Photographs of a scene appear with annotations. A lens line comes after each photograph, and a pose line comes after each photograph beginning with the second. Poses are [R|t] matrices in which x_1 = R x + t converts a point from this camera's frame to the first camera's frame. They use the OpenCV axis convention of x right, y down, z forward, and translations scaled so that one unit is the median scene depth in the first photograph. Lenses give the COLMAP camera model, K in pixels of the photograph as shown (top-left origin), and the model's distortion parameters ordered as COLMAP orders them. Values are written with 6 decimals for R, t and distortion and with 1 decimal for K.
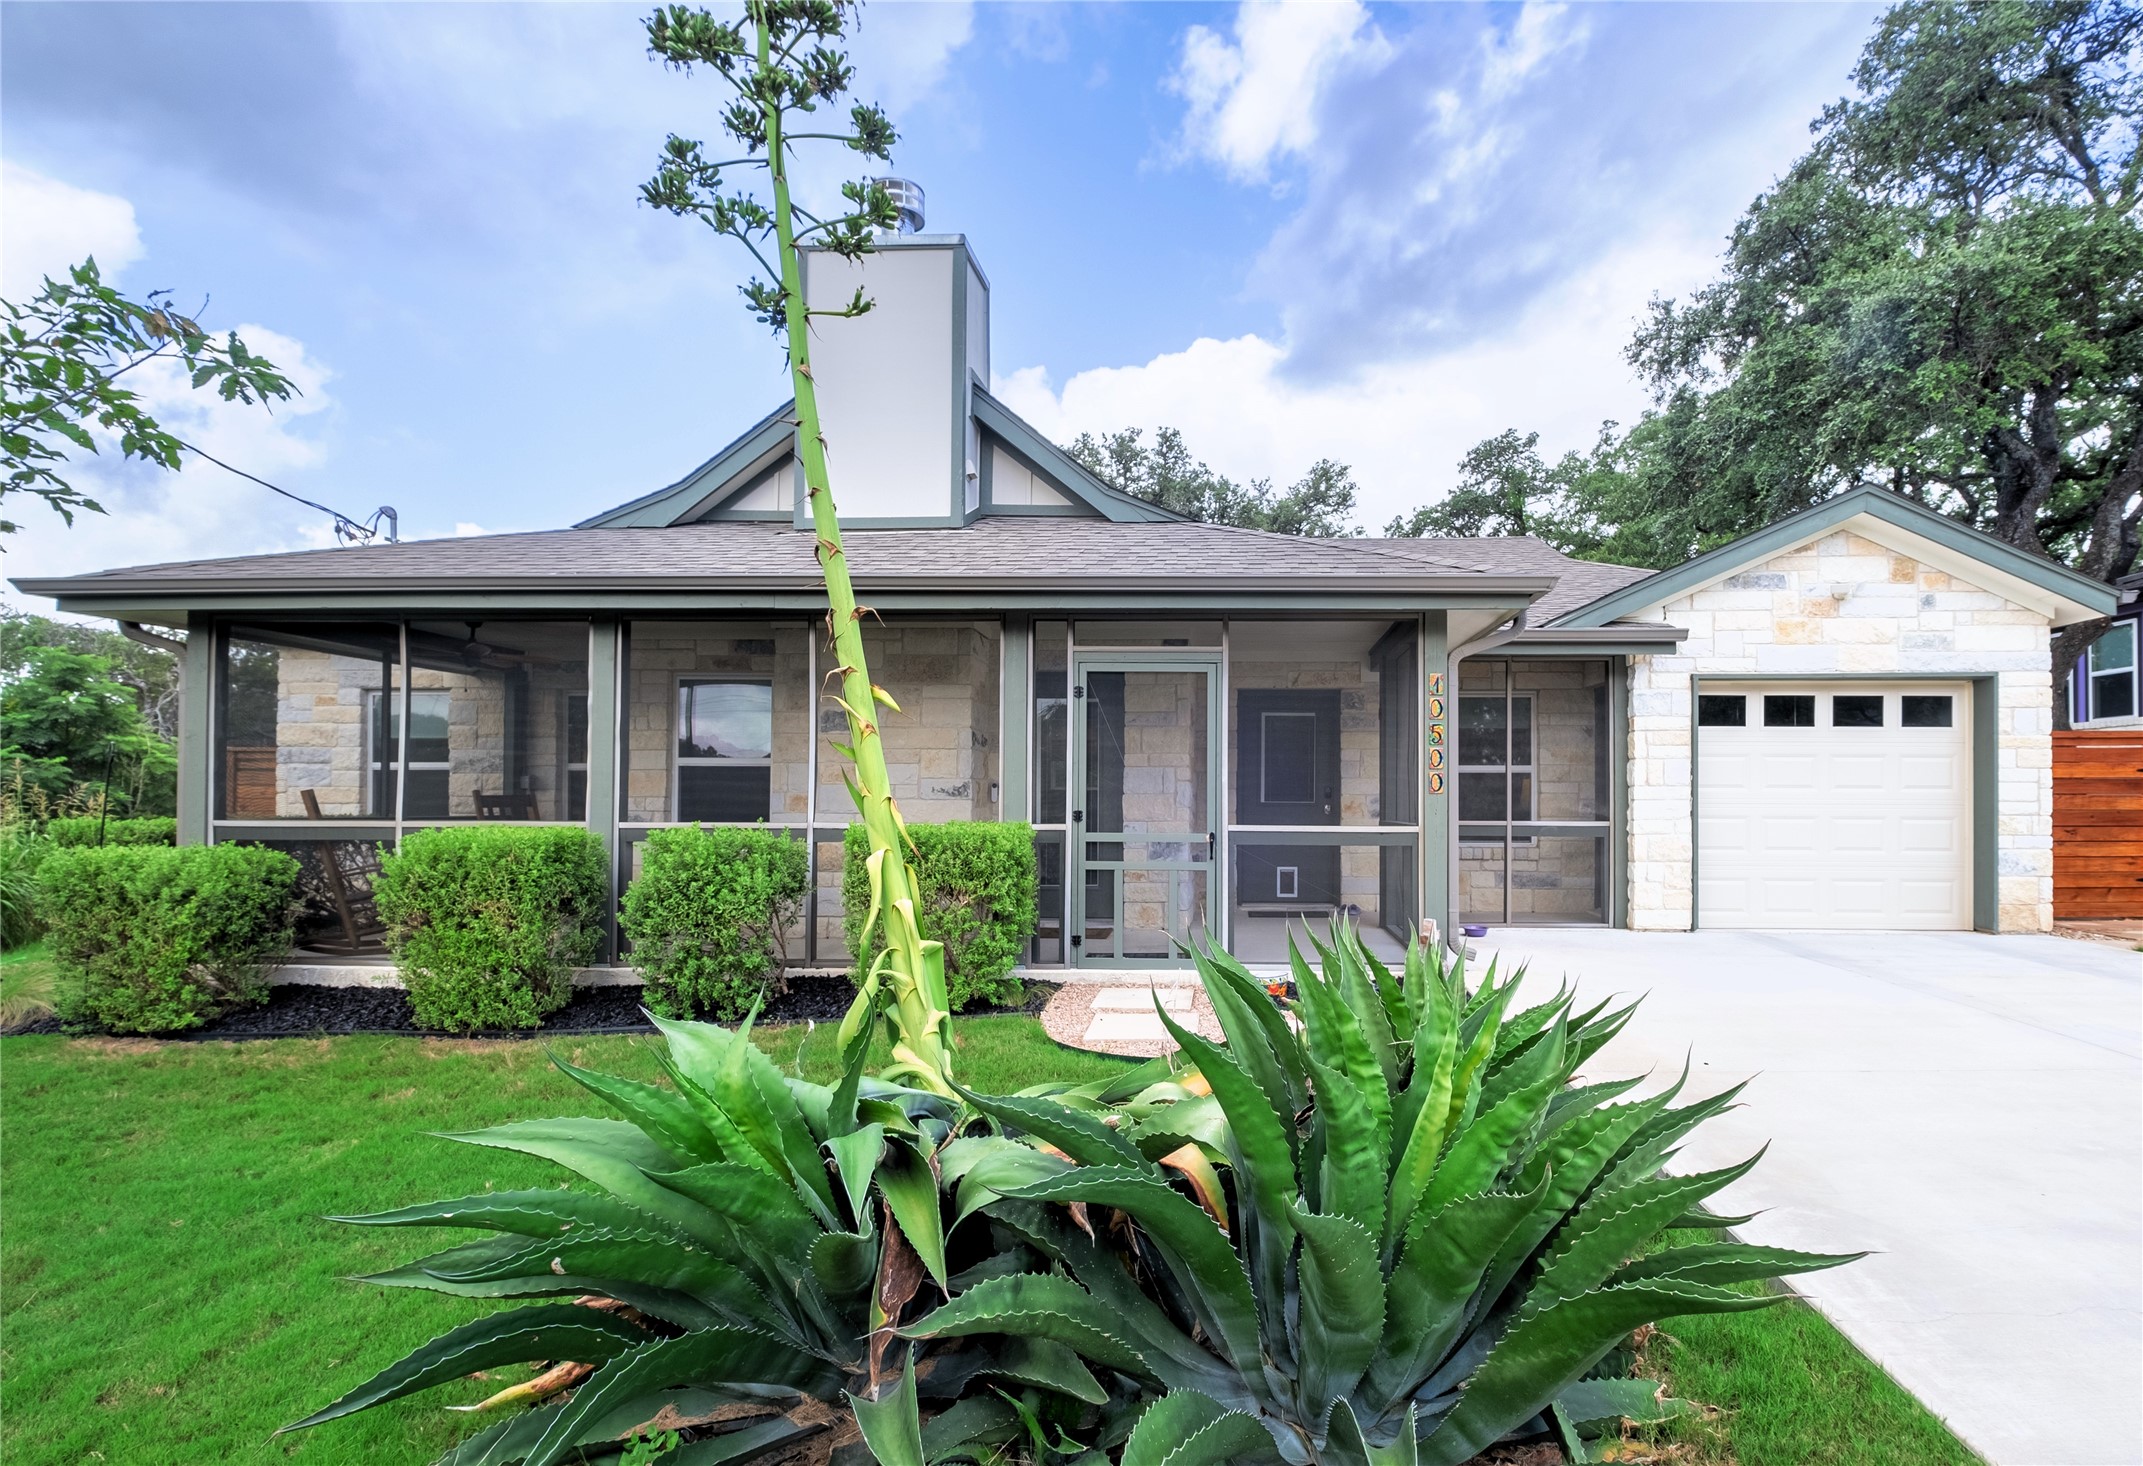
lens RADIAL K [[1063.0, 0, 1072.1], [0, 1063.0, 770.2], [0, 0, 1]] dist [0.000785, 0.000218]
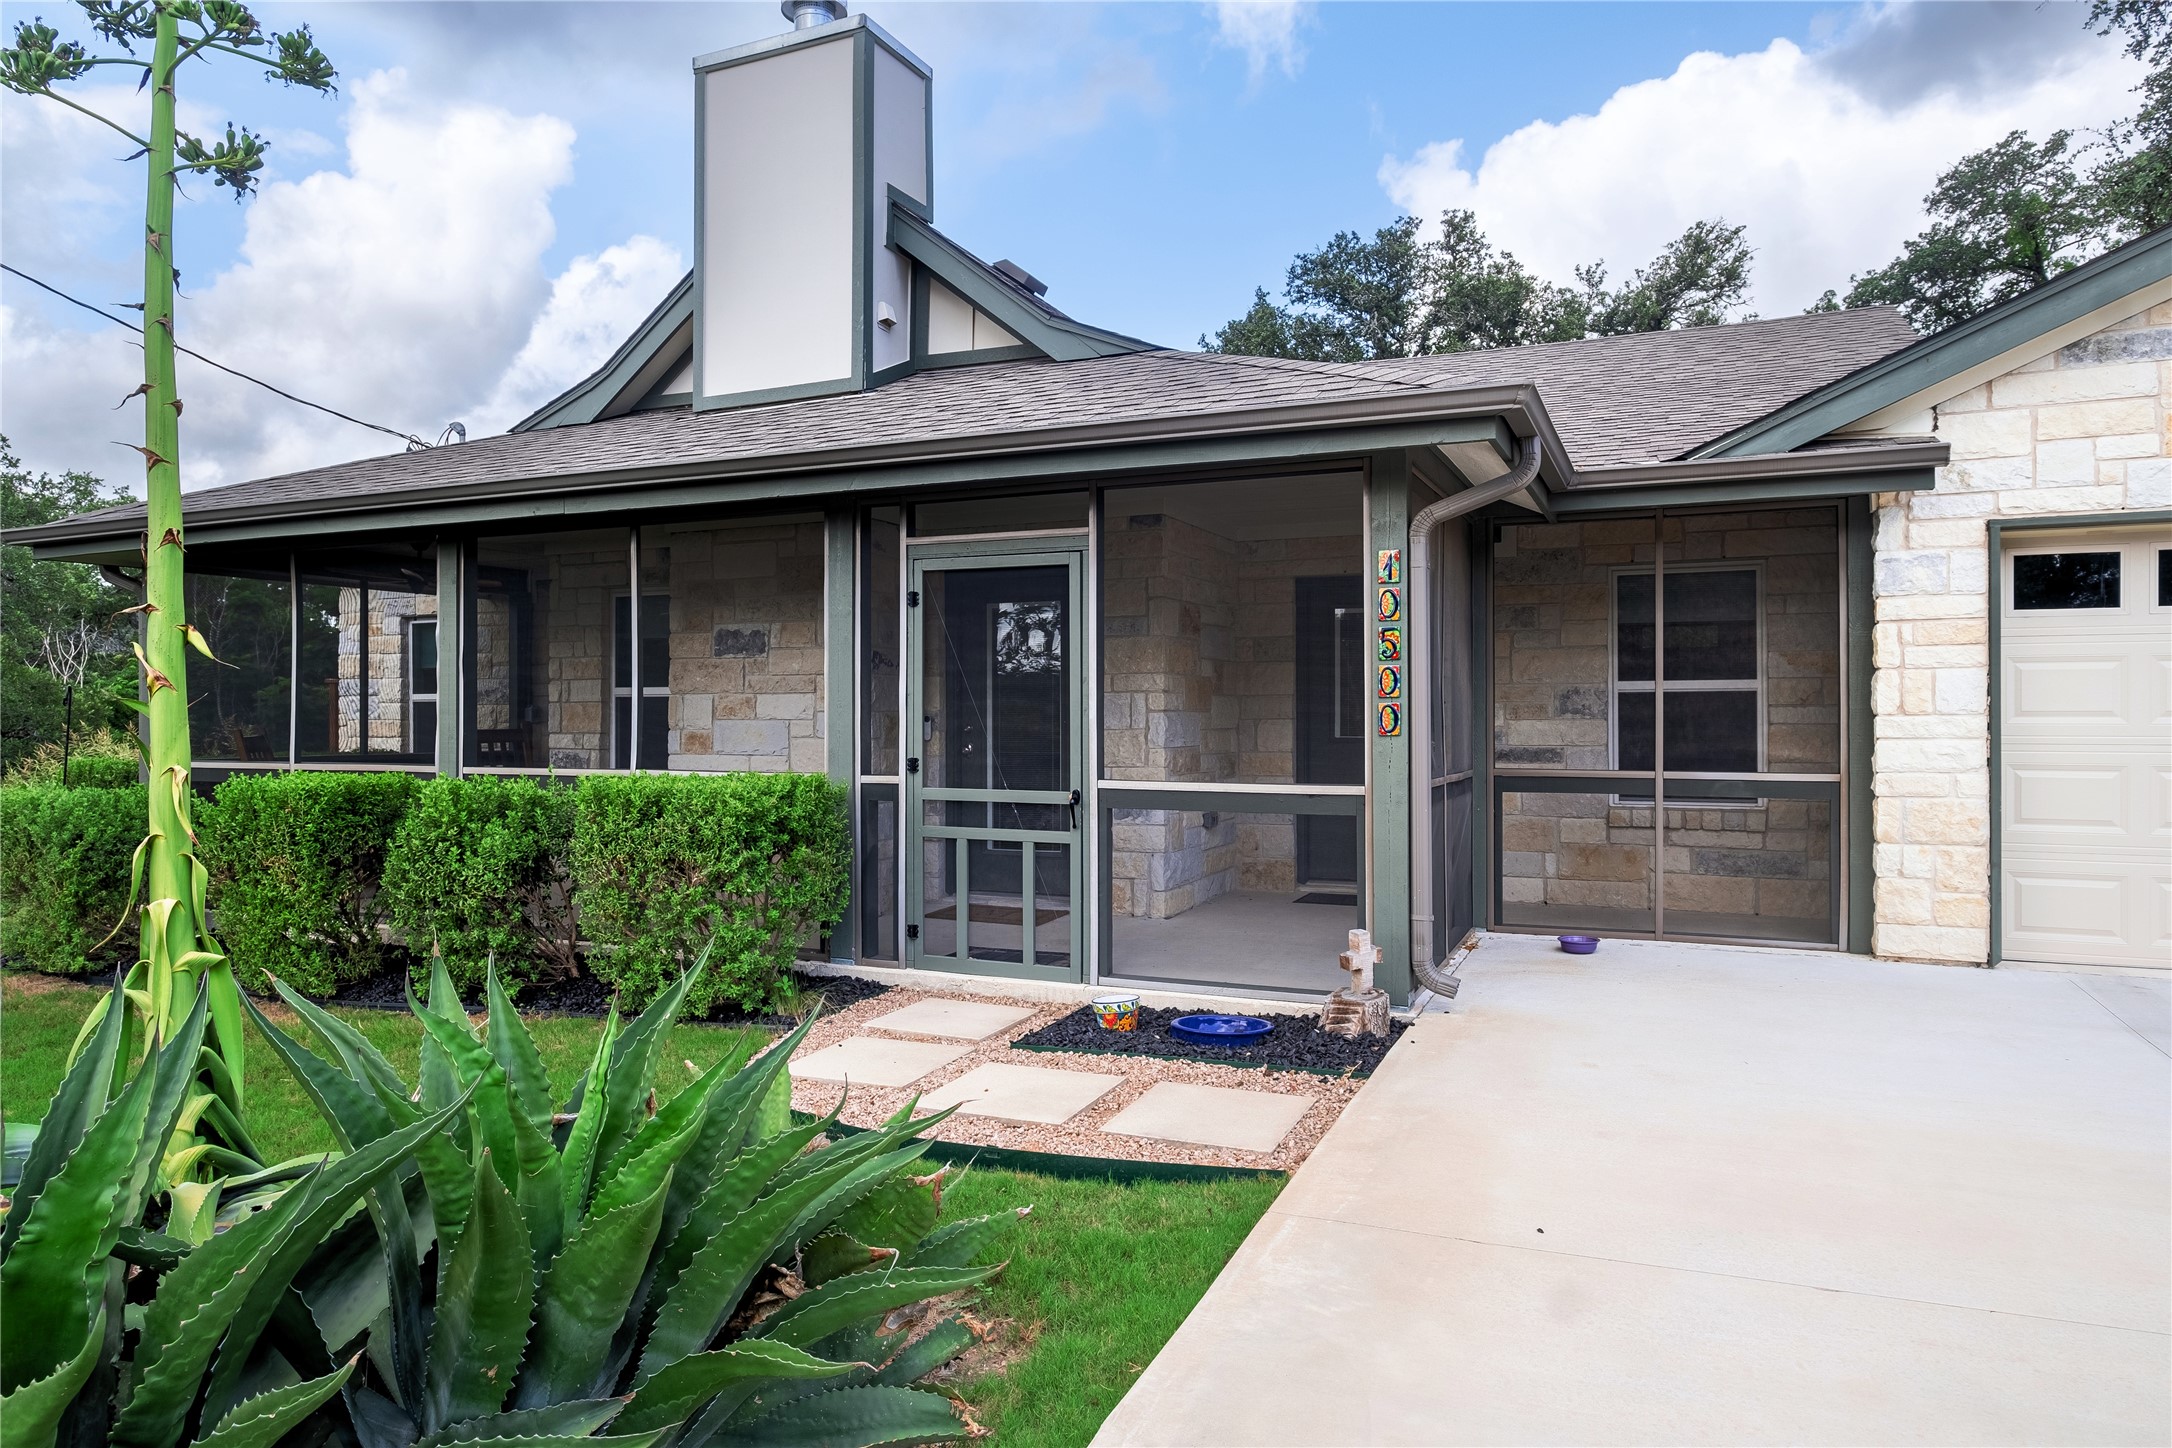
lens RADIAL K [[1283.9, 0, 1084.8], [0, 1283.9, 694.8], [0, 0, 1]] dist [0.002908, -0.000081]
pose [[0.930442, -0.011184, -0.366269, 0.377512], [0.017785, 0.999734, 0.014655, -0.014812], [0.366008, -0.020150, 0.930394, 0.169638]]
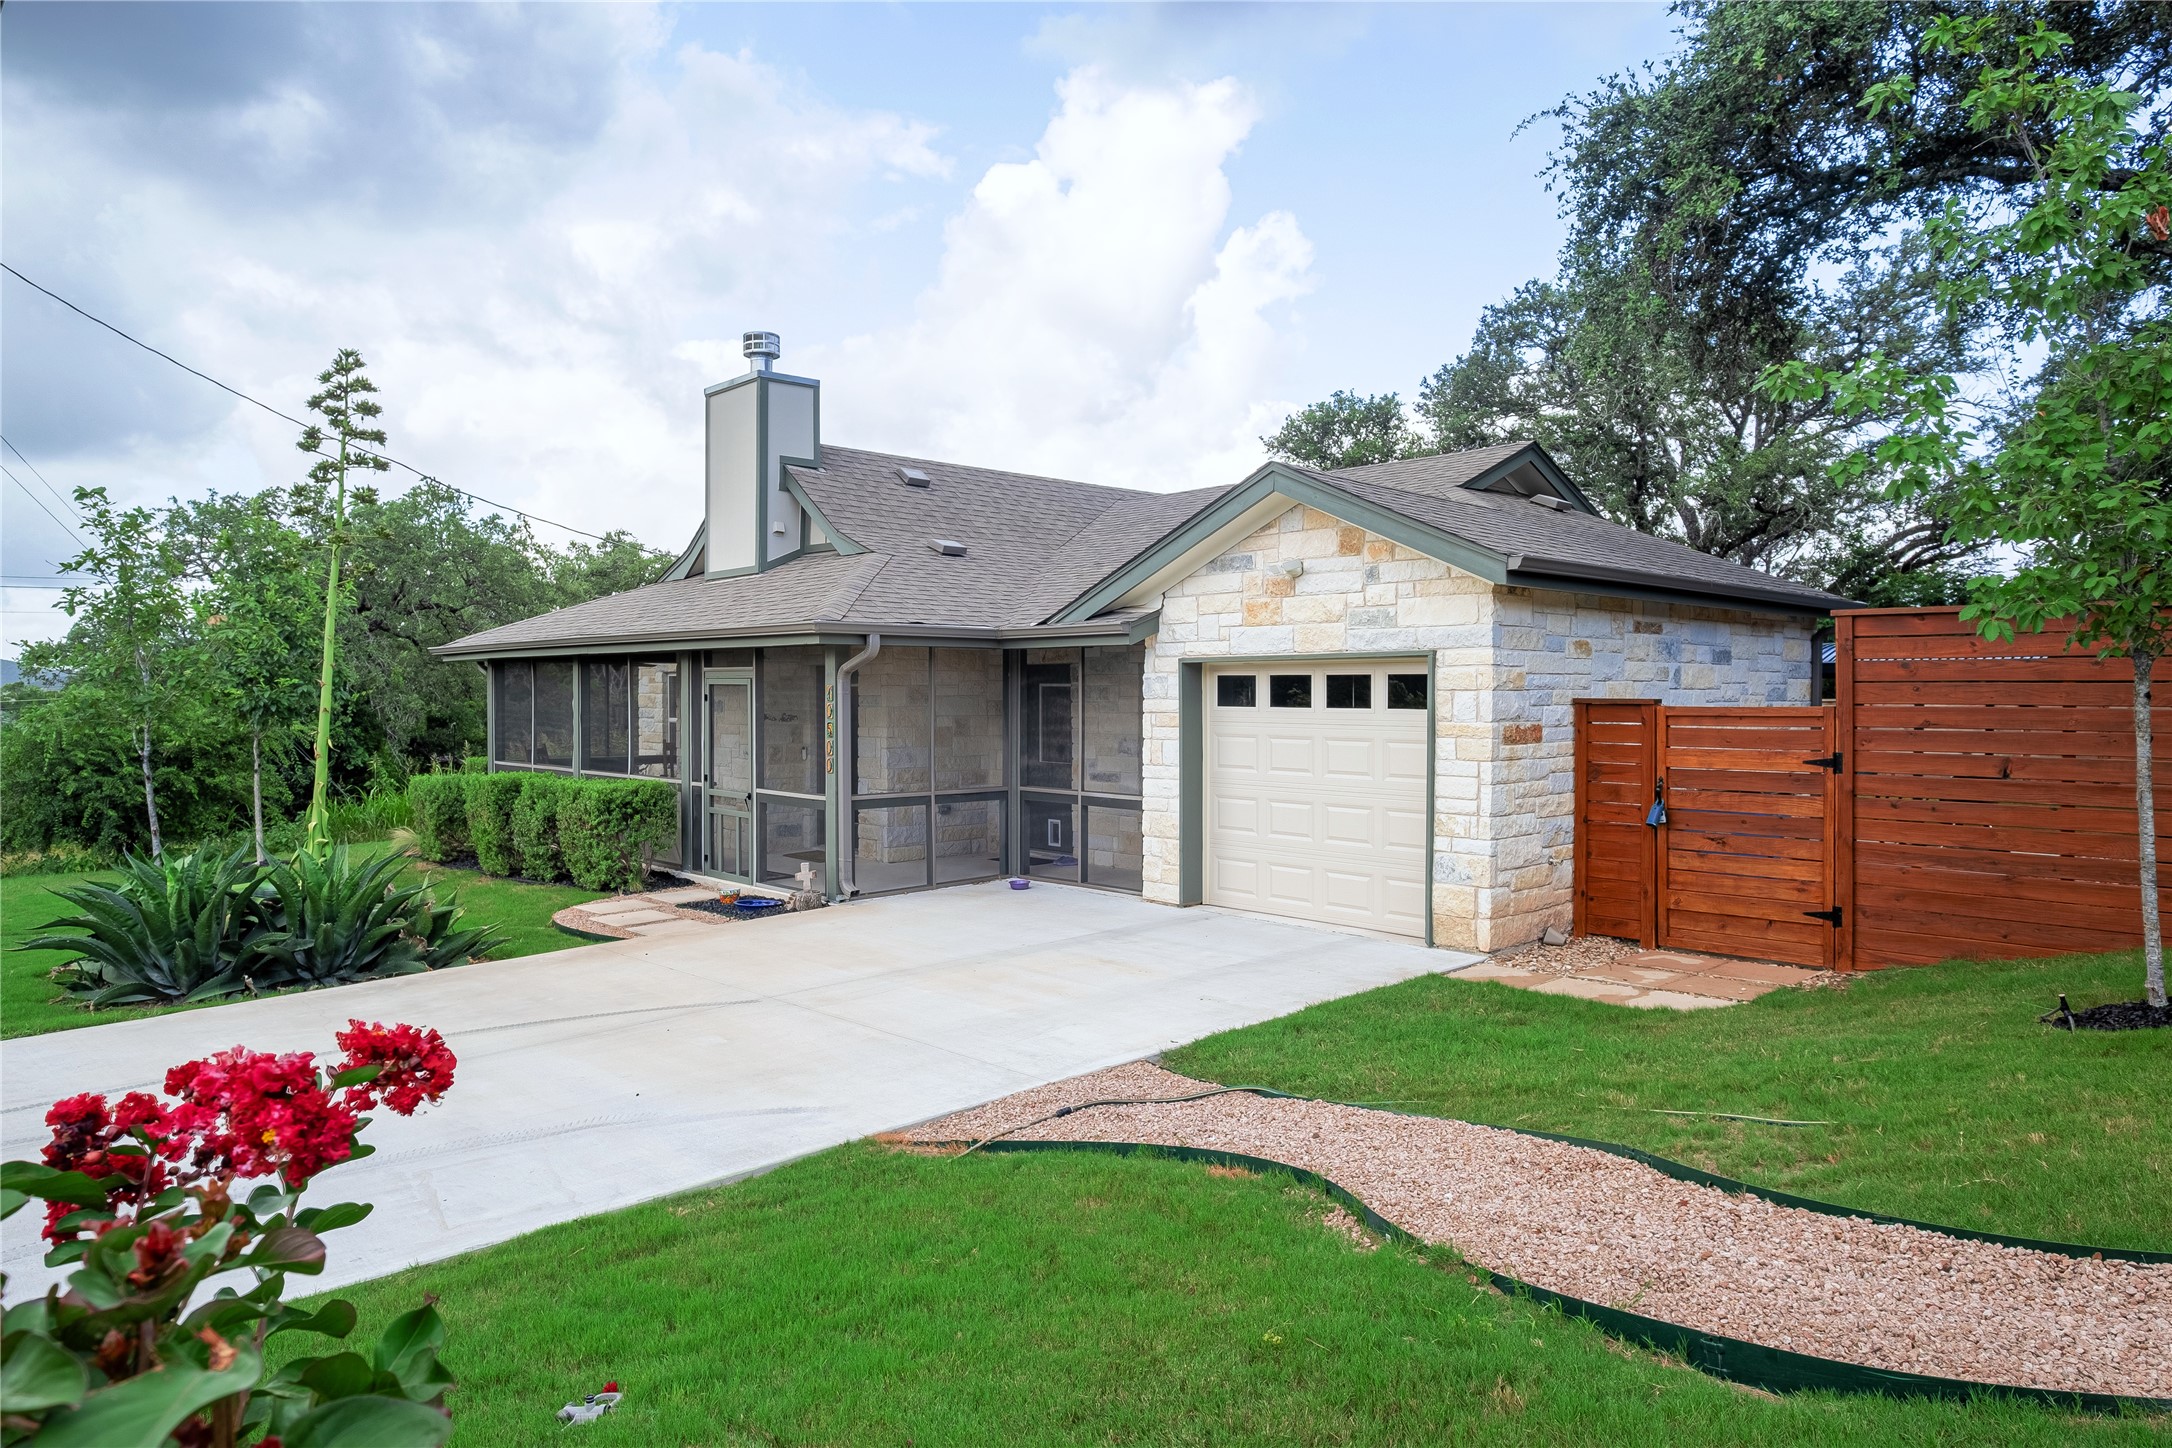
lens RADIAL K [[1283.9, 0, 1084.8], [0, 1283.9, 694.8], [0, 0, 1]] dist [0.002908, -0.000081]
pose [[0.723442, -0.003290, -0.690378, 1.358956], [0.020332, 0.999656, 0.016542, -0.076601], [0.690086, -0.026004, 0.723260, 0.032254]]
